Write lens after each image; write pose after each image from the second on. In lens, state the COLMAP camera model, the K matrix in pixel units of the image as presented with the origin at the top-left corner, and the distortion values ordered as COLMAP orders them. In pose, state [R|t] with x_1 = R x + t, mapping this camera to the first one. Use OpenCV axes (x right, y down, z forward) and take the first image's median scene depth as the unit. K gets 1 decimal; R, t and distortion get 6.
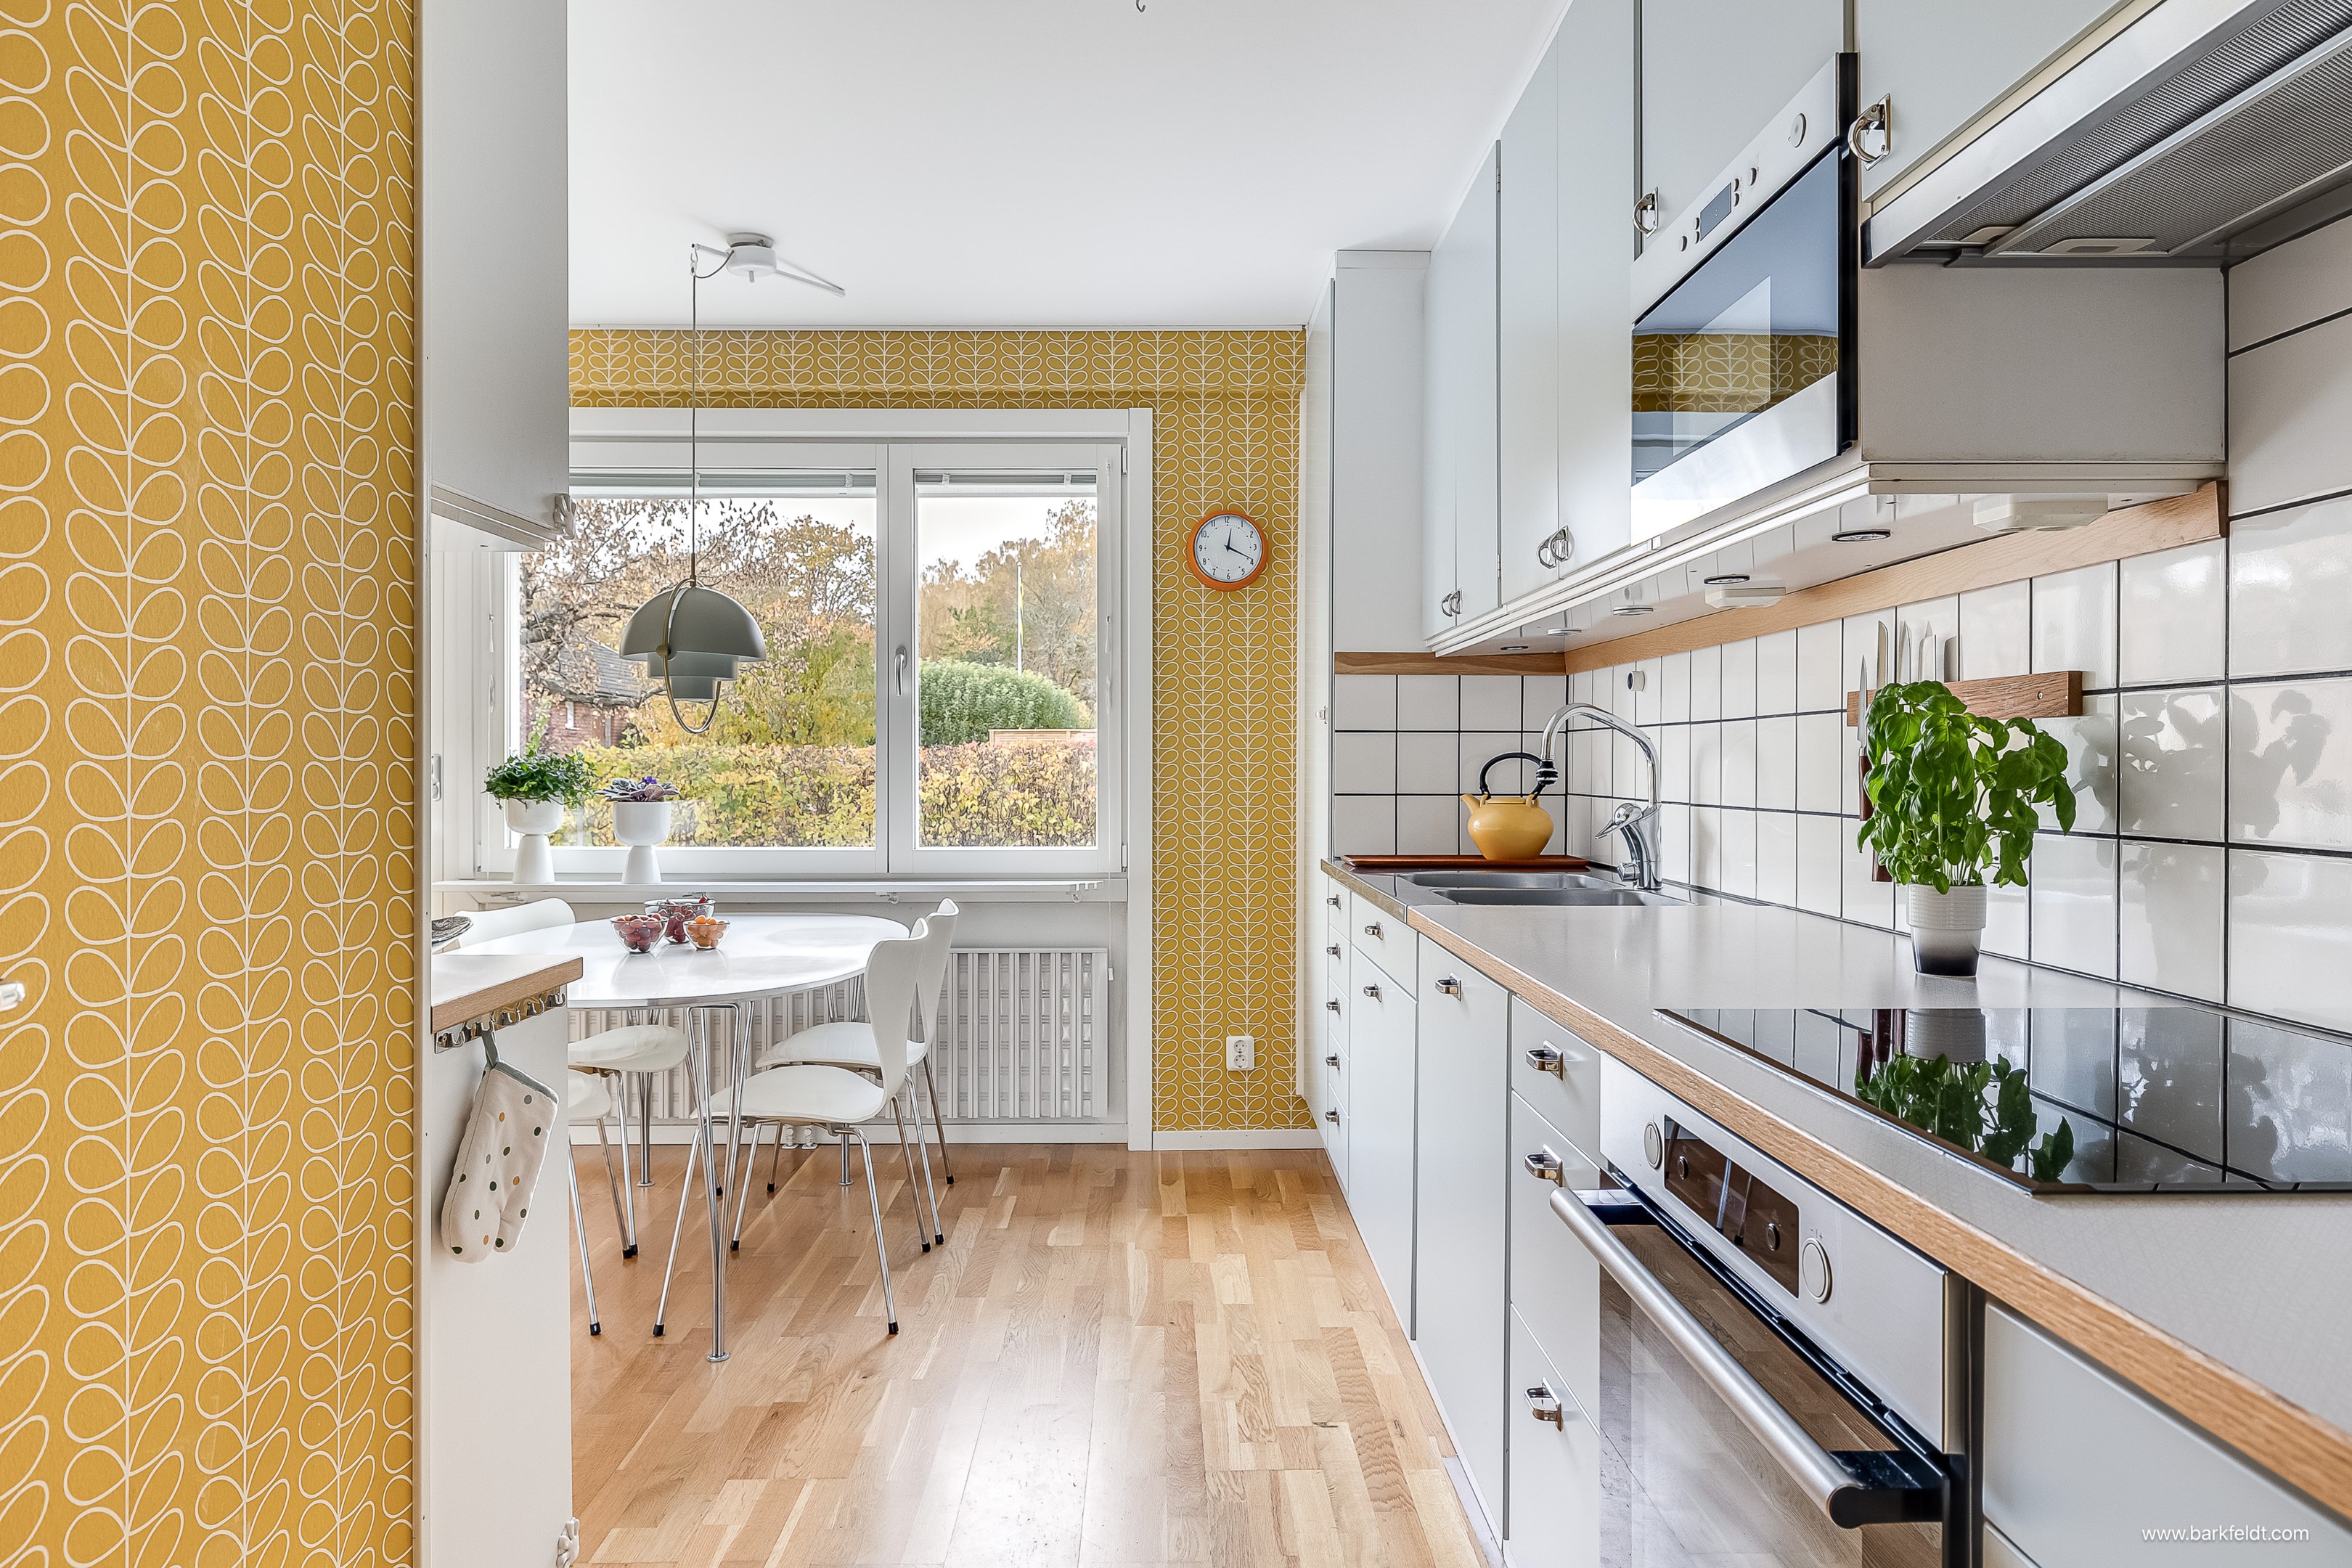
lens RADIAL K [[1424.9, 0, 1213.6], [0, 1424.9, 776.7], [0, 0, 1]] dist [-0.001629, -0.000494]
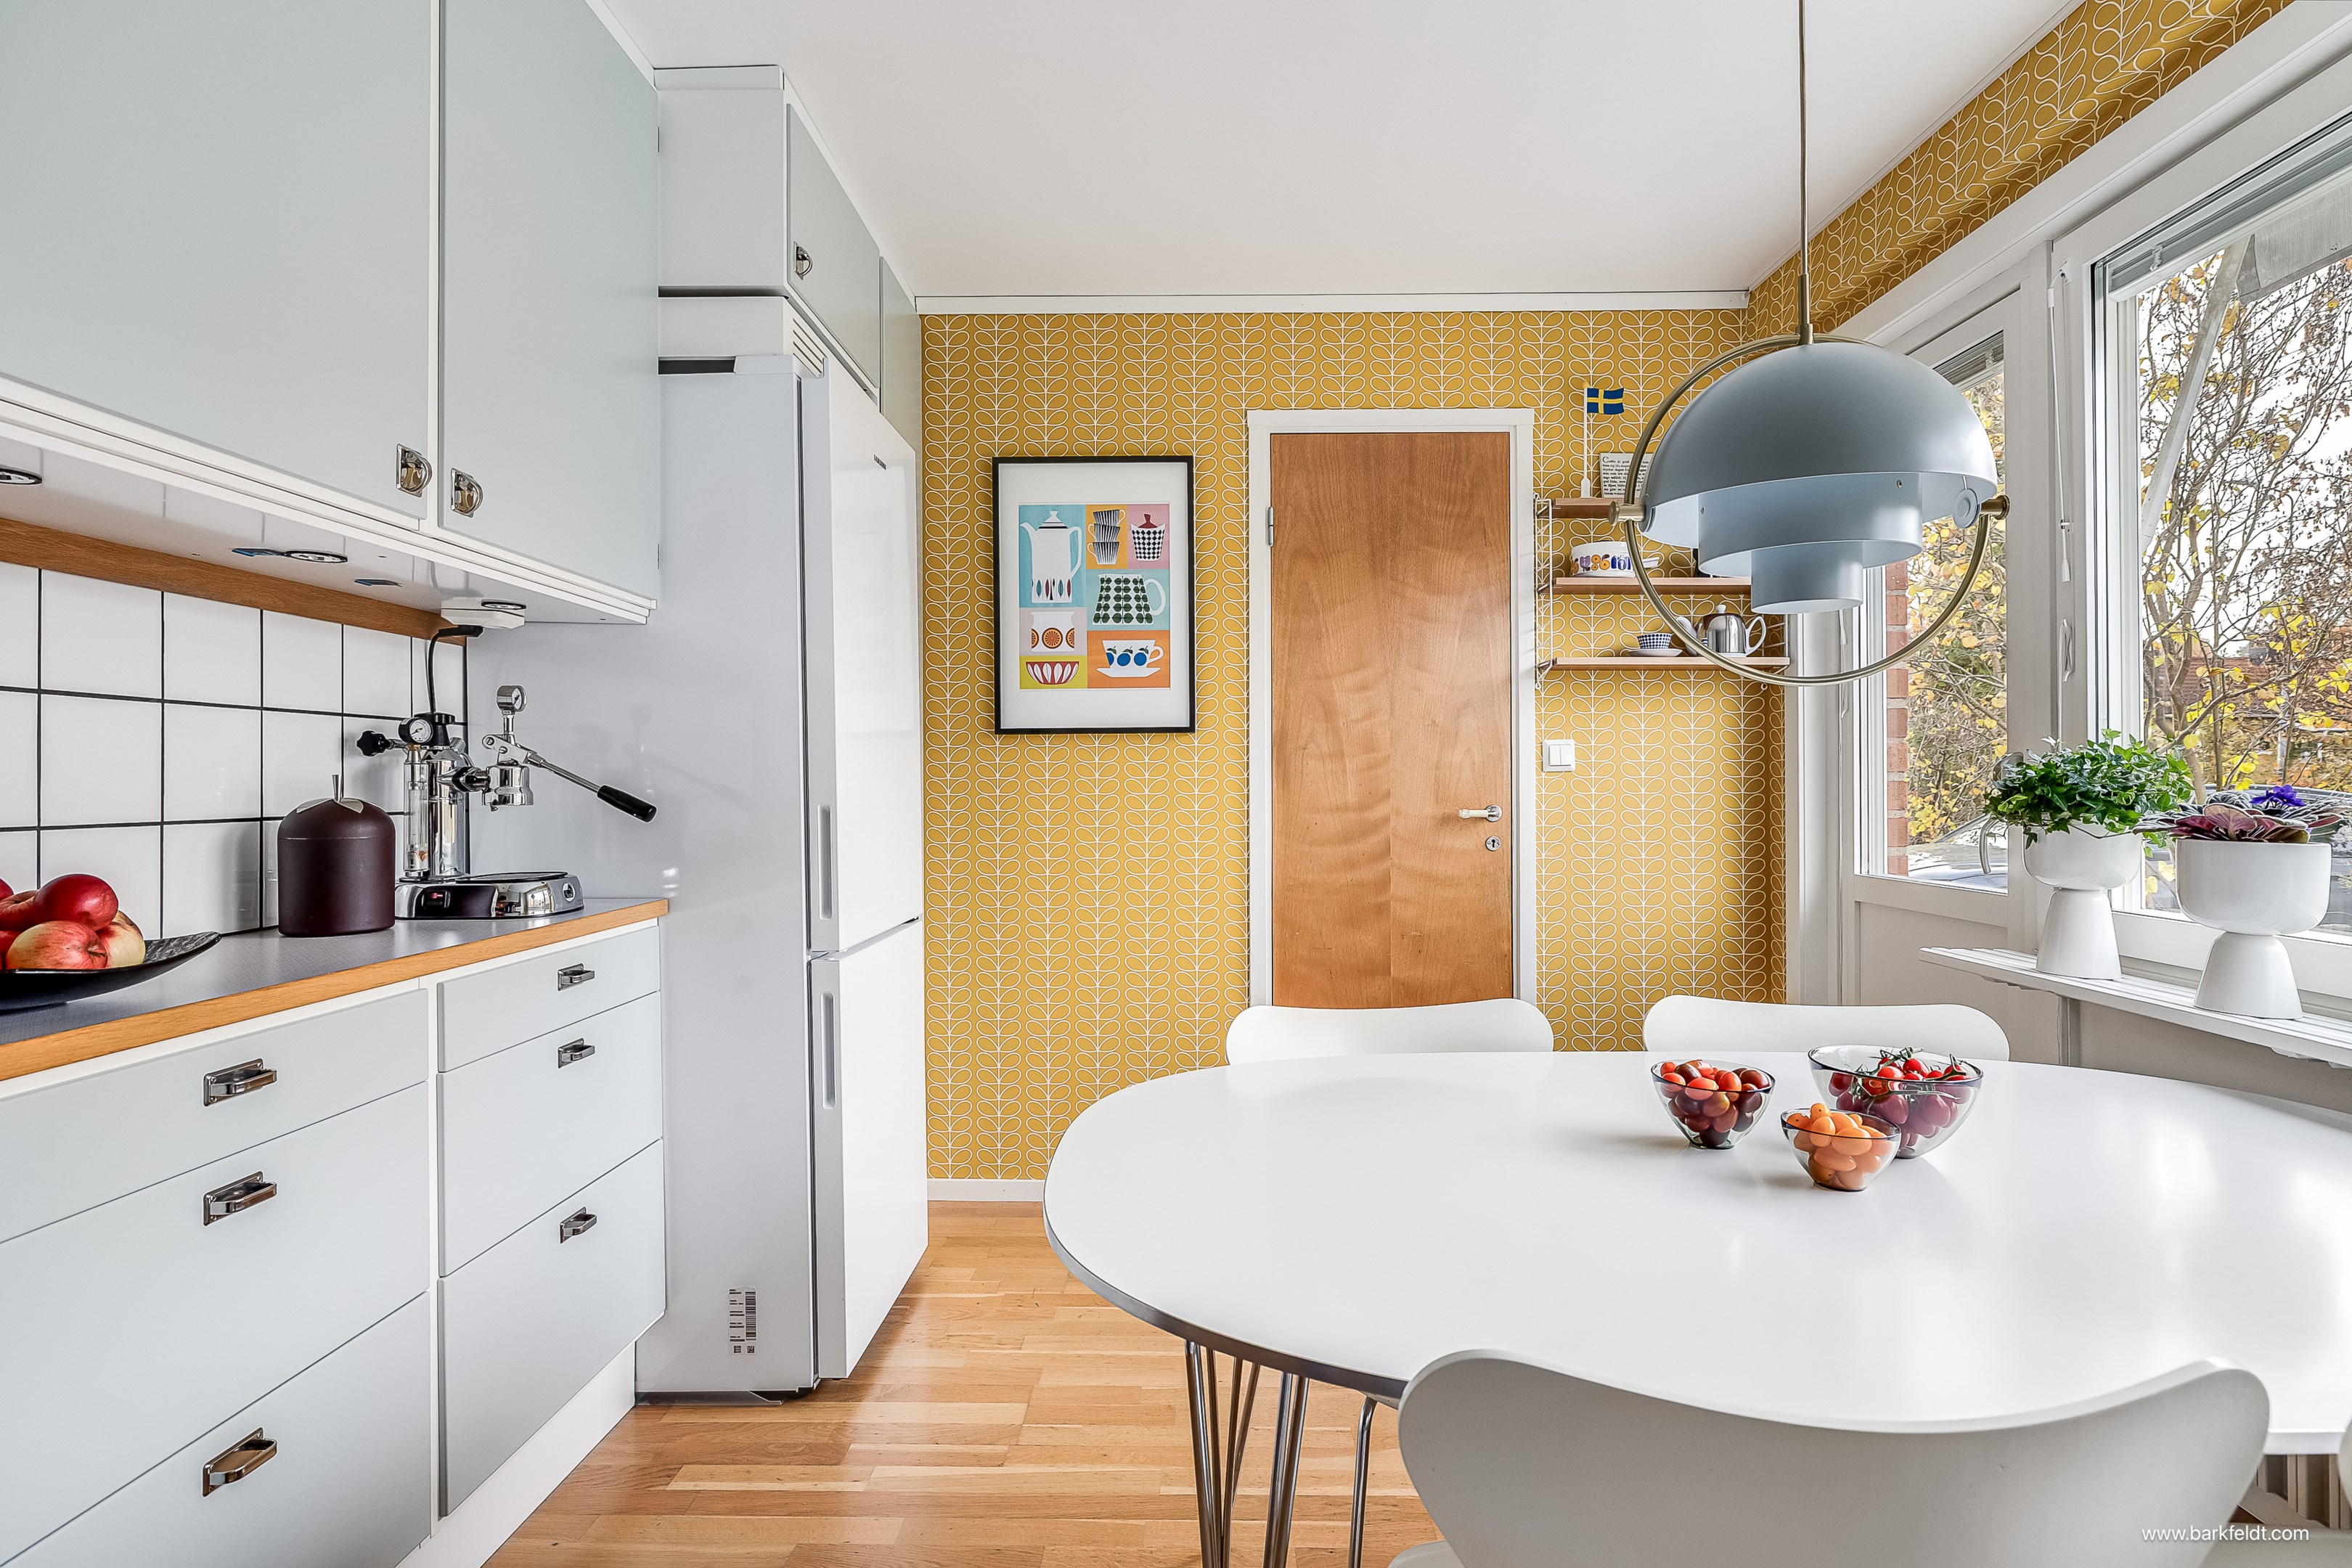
lens RADIAL K [[1160.3, 0, 1166.3], [0, 1160.3, 779.0], [0, 0, 1]] dist [-0.002342, -0.000514]
pose [[-0.047181, -0.007708, -0.998857, 0.003212], [-0.006272, 0.999953, -0.007420, 0.002606], [0.998867, 0.005914, -0.047228, 0.591335]]
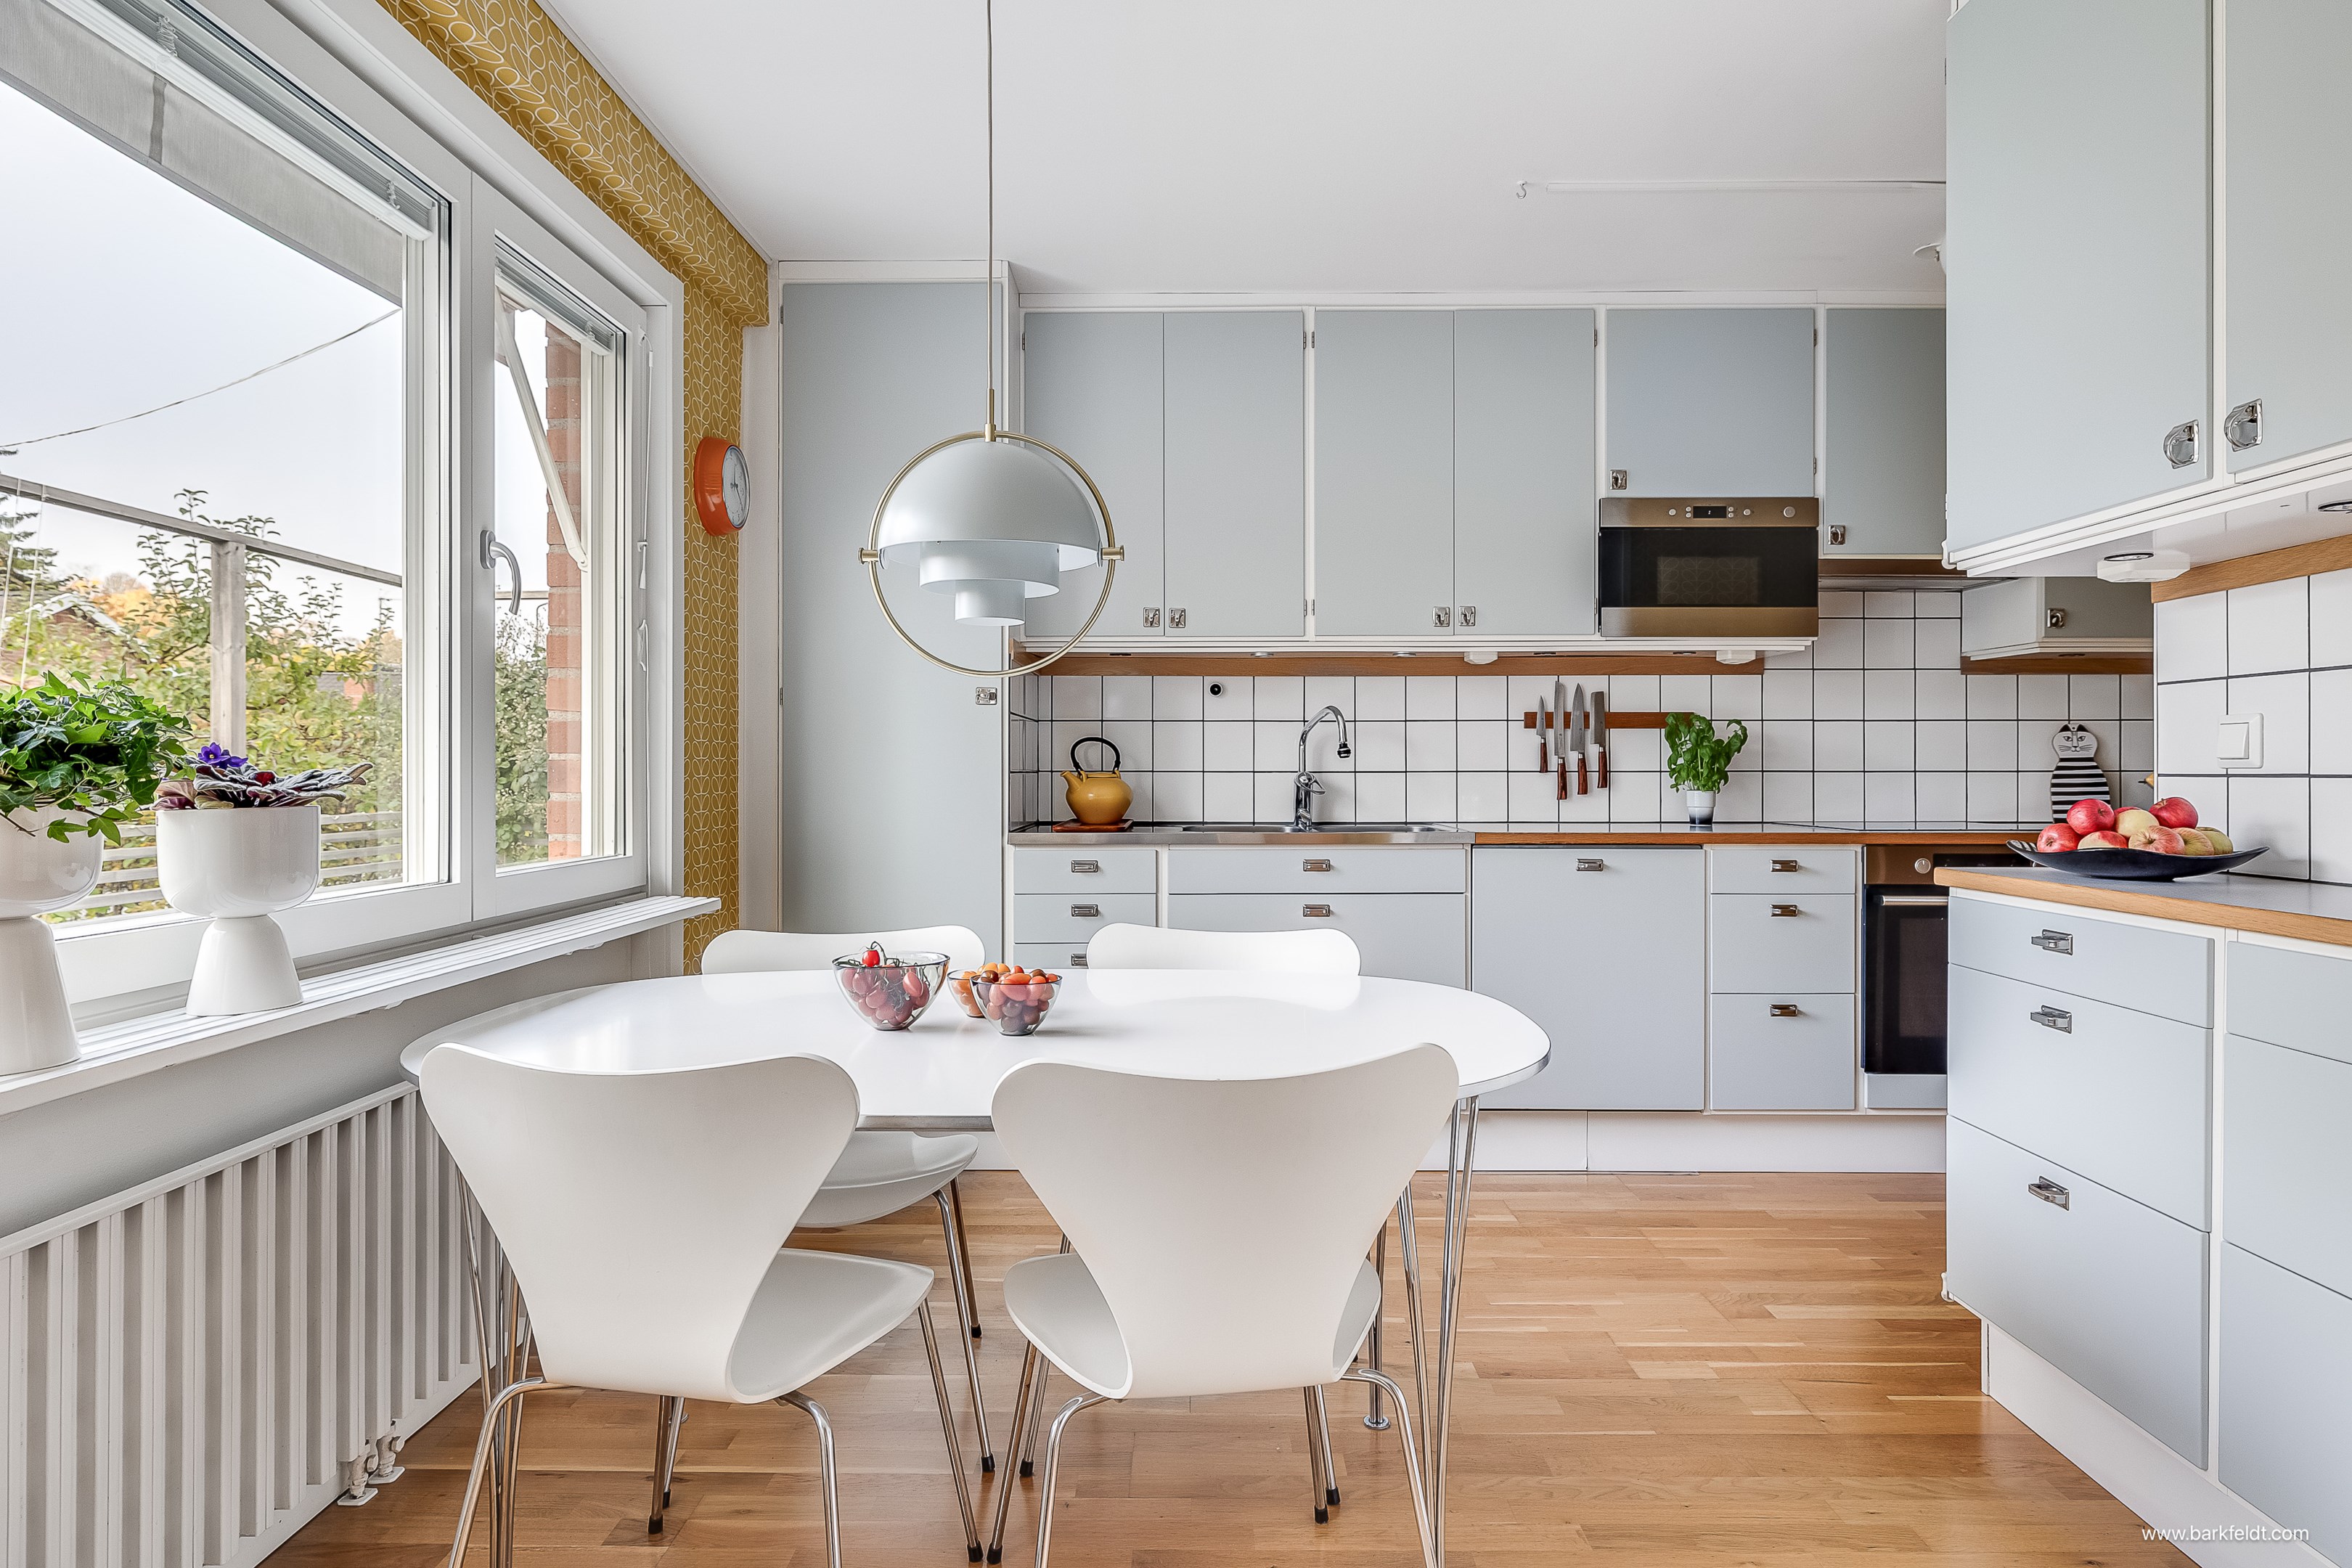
lens RADIAL K [[1309.5, 0, 1169.8], [0, 1309.5, 769.6], [0, 0, 1]] dist [0.002480, -0.000232]
pose [[0.041056, -0.001767, 0.999155, -0.673531], [0.011176, 0.999937, 0.001309, 0.007910], [-0.999094, 0.011113, 0.041074, 0.648036]]
